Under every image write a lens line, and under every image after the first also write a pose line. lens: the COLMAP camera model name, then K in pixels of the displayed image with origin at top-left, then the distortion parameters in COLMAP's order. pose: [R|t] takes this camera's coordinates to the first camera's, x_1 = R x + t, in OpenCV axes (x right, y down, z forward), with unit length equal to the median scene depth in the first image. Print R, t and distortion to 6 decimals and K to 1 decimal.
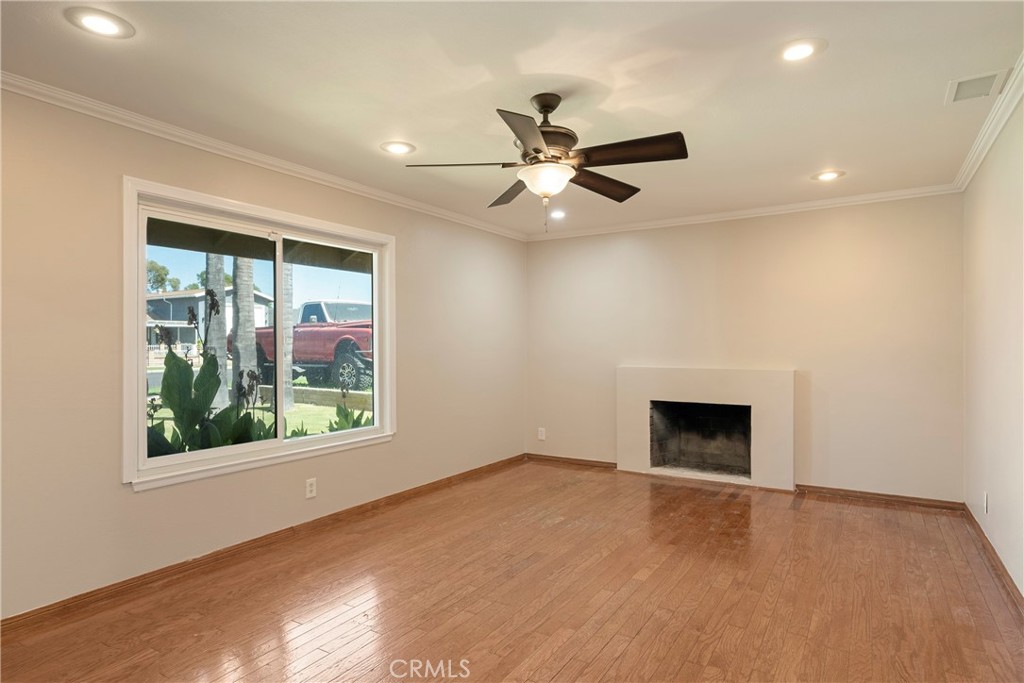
lens RADIAL K [[570.6, 0, 512.7], [0, 570.6, 347.0], [0, 0, 1]] dist [0.006835, 0.000962]
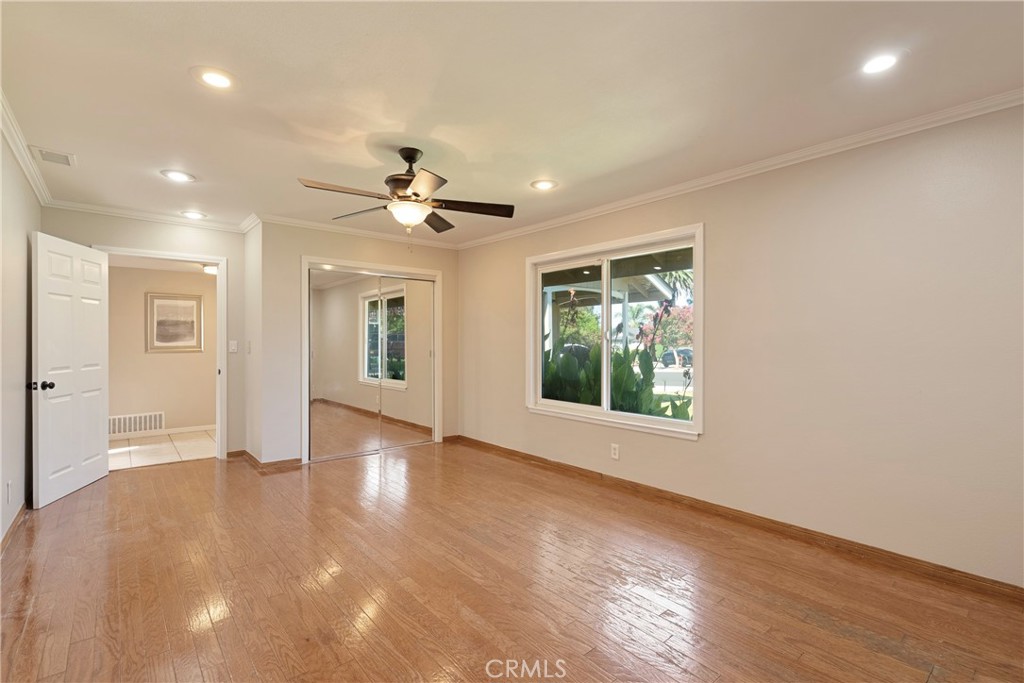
lens RADIAL K [[469.9, 0, 512.8], [0, 469.9, 337.0], [0, 0, 1]] dist [-0.003703, 0.001003]
pose [[-0.299653, -0.006228, -0.954028, 0.762733], [-0.004155, 0.999978, -0.005223, -0.002821], [0.954039, 0.002399, -0.299672, 1.163426]]
